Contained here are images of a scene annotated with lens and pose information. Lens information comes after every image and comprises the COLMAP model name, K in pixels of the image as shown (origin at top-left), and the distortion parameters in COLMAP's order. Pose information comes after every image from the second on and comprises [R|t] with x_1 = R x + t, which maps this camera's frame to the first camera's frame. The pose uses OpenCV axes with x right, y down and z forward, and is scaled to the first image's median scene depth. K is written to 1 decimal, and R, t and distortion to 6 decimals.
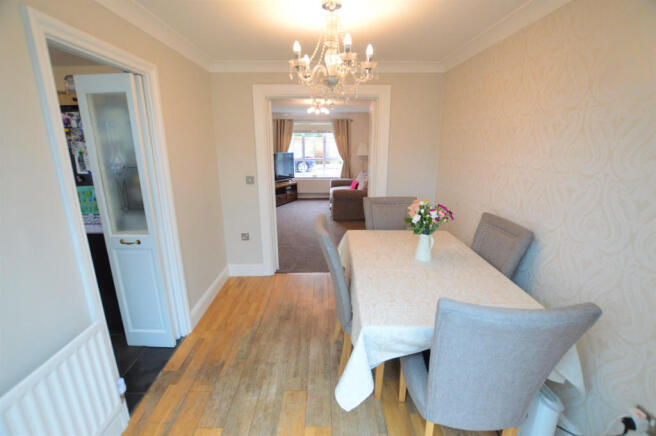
lens RADIAL K [[296.8, 0, 338.9], [0, 296.8, 219.5], [0, 0, 1]] dist [-0.000178, 0.000030]
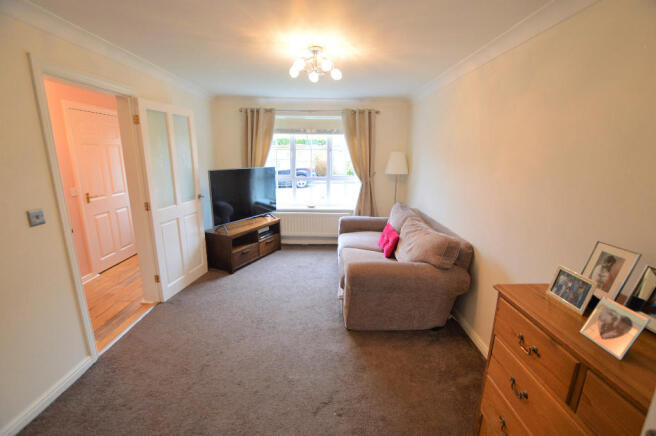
lens RADIAL K [[296.8, 0, 338.9], [0, 296.8, 219.5], [0, 0, 1]] dist [-0.000178, 0.000030]
pose [[0.999818, 0.013582, -0.013400, -0.020405], [-0.013887, 0.999639, -0.022990, -0.114998], [0.013083, 0.023172, 0.999646, 0.437186]]
